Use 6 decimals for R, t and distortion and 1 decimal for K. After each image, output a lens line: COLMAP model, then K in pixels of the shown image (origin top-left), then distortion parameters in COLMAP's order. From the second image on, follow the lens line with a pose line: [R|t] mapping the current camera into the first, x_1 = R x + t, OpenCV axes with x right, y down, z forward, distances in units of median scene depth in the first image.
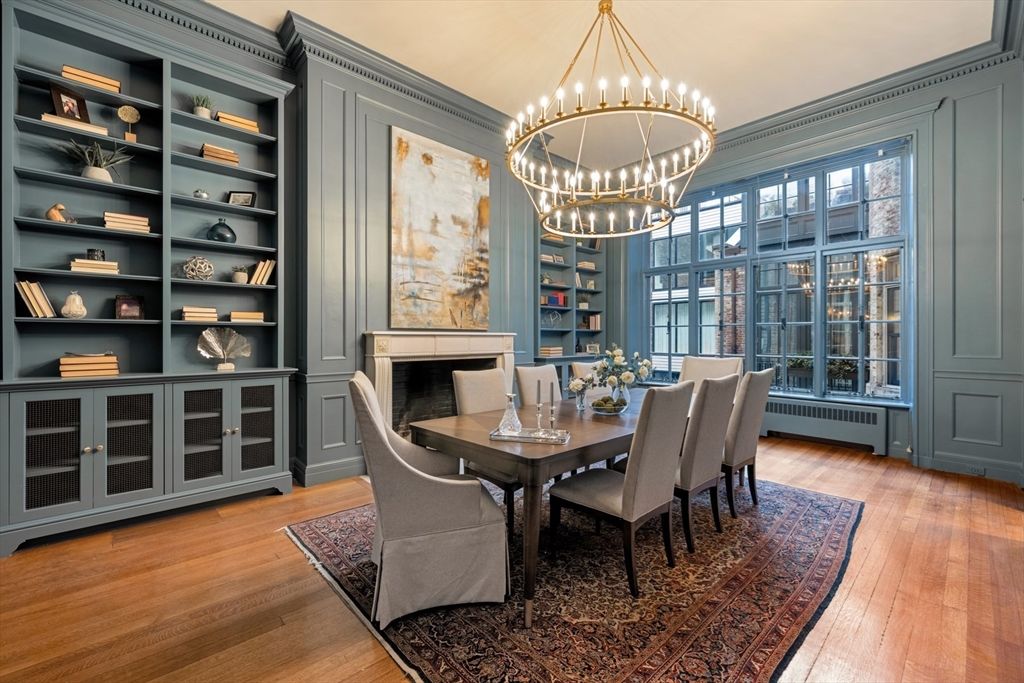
lens RADIAL K [[453.4, 0, 505.2], [0, 453.4, 338.9], [0, 0, 1]] dist [0.004331, 0.000430]
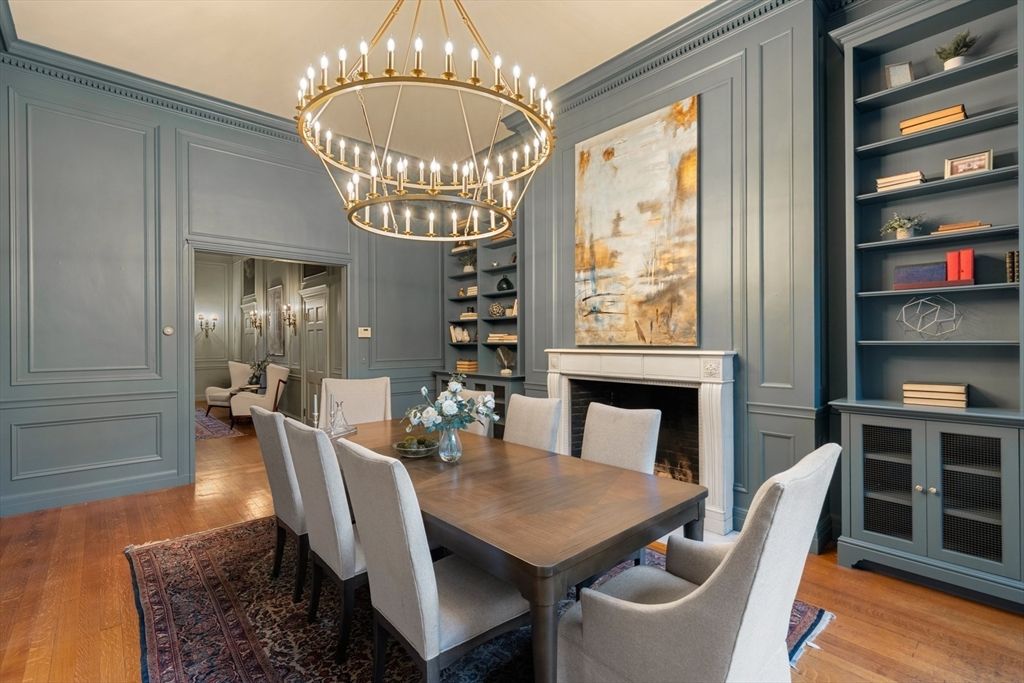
lens RADIAL K [[474.1, 0, 507.3], [0, 474.1, 343.0], [0, 0, 1]] dist [0.001968, 0.000446]
pose [[-0.055852, 0.004028, -0.998431, 0.769972], [0.004335, 0.999983, 0.003791, -0.032118], [0.998430, -0.004116, -0.055869, 0.857702]]
